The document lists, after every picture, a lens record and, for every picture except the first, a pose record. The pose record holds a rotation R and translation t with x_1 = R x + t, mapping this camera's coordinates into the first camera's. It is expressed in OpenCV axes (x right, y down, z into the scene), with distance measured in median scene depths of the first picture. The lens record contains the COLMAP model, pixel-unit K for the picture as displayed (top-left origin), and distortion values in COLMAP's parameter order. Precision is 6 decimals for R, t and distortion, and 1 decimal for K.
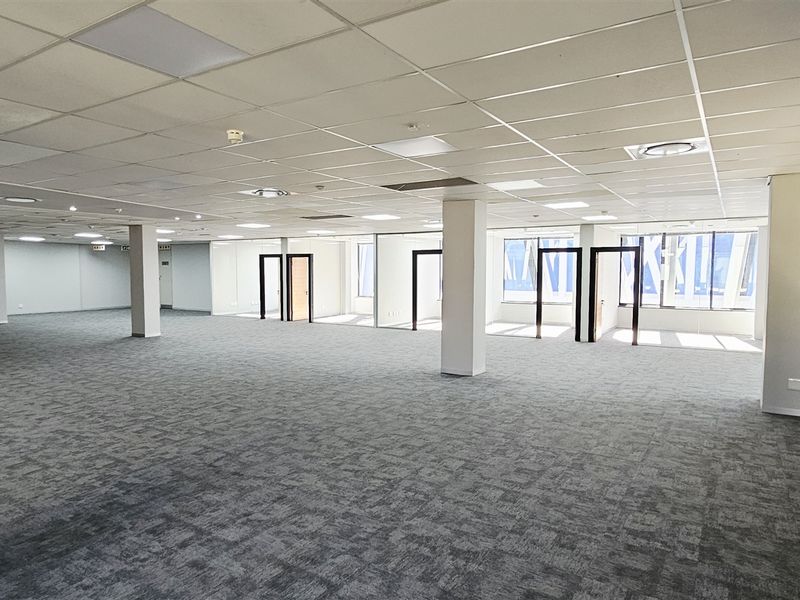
lens RADIAL K [[533.5, 0, 396.0], [0, 533.5, 298.4], [0, 0, 1]] dist [-0.011687, 0.003497]
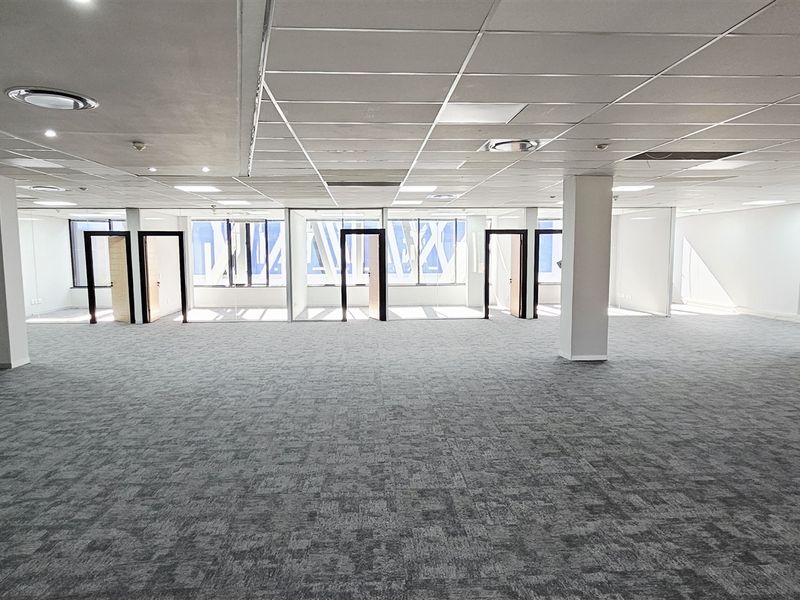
lens RADIAL K [[533.5, 0, 399.8], [0, 533.5, 305.3], [0, 0, 1]] dist [-0.011687, 0.003497]
pose [[0.817811, -0.061967, 0.572140, -0.453262], [0.036445, 0.997767, 0.055970, -0.014101], [-0.574331, -0.024921, 0.818244, 0.272317]]
